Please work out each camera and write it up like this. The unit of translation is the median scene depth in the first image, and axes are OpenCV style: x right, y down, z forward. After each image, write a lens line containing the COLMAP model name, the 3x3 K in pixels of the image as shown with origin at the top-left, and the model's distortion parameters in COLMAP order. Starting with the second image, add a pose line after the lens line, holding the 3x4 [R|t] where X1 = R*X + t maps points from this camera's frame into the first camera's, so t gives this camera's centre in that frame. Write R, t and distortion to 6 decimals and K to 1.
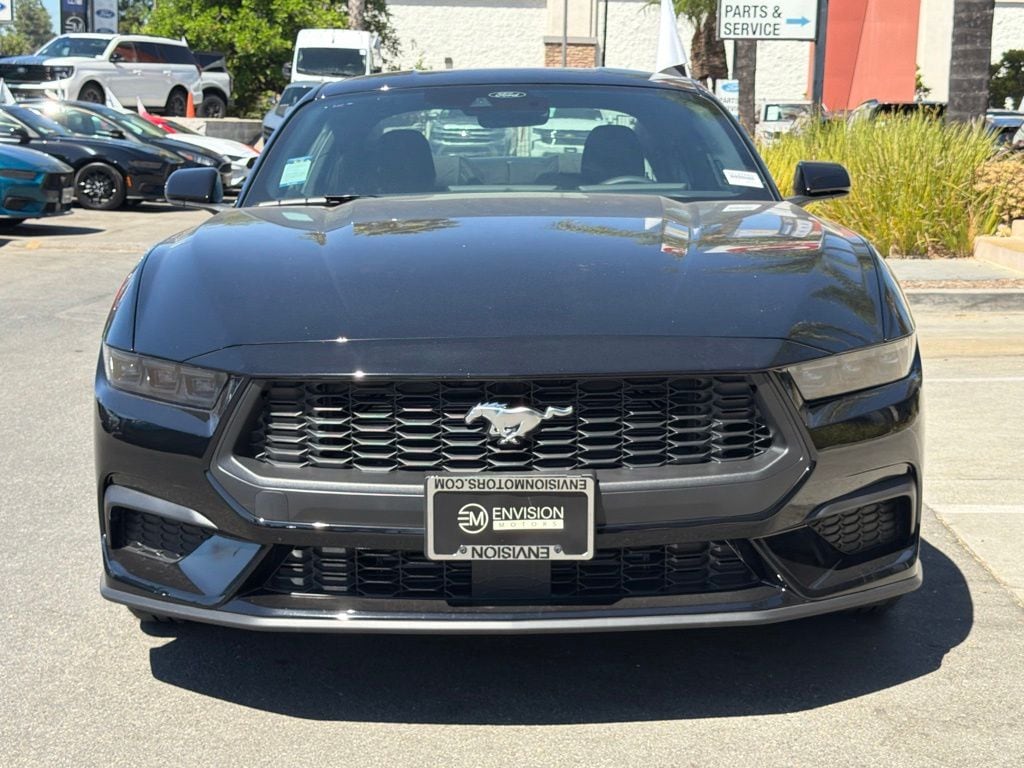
lens RADIAL K [[1647.3, 0, 512.0], [0, 1647.3, 384.0], [0, 0, 1]] dist [0.268971, -0.864508]
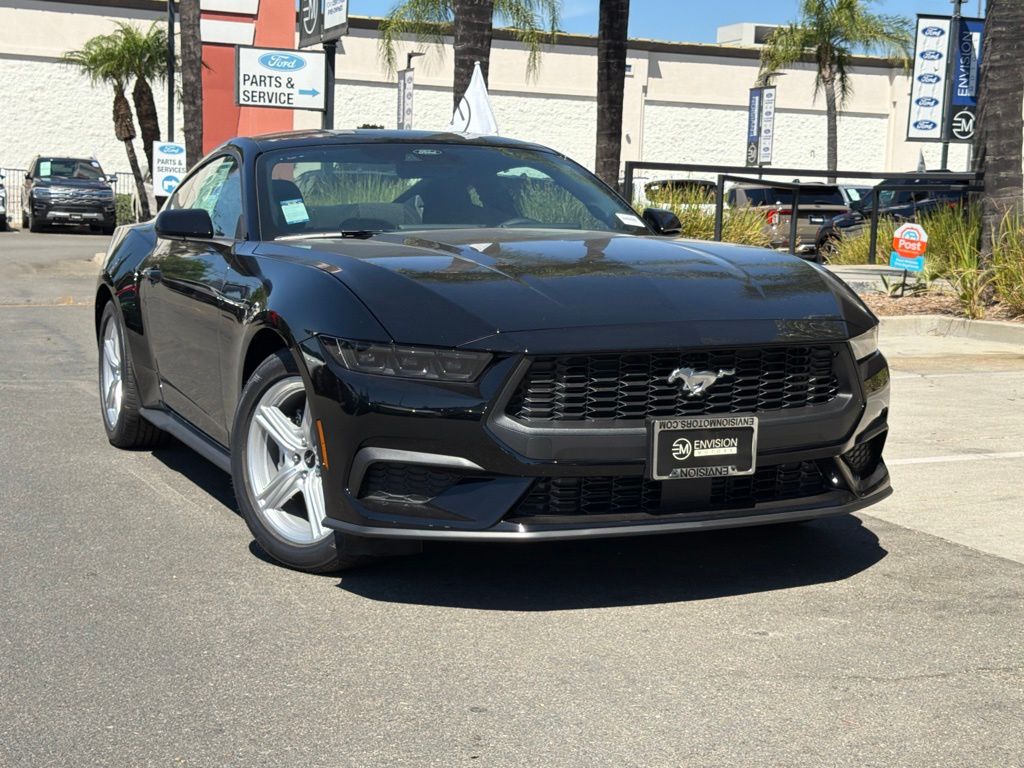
lens RADIAL K [[1647.3, 0, 512.0], [0, 1647.3, 384.0], [0, 0, 1]] dist [0.268971, -0.864508]
pose [[0.921479, -0.031424, 0.387155, -0.691777], [0.046135, 0.998521, -0.028759, 0.058789], [-0.385679, 0.044362, 0.921566, -0.247824]]
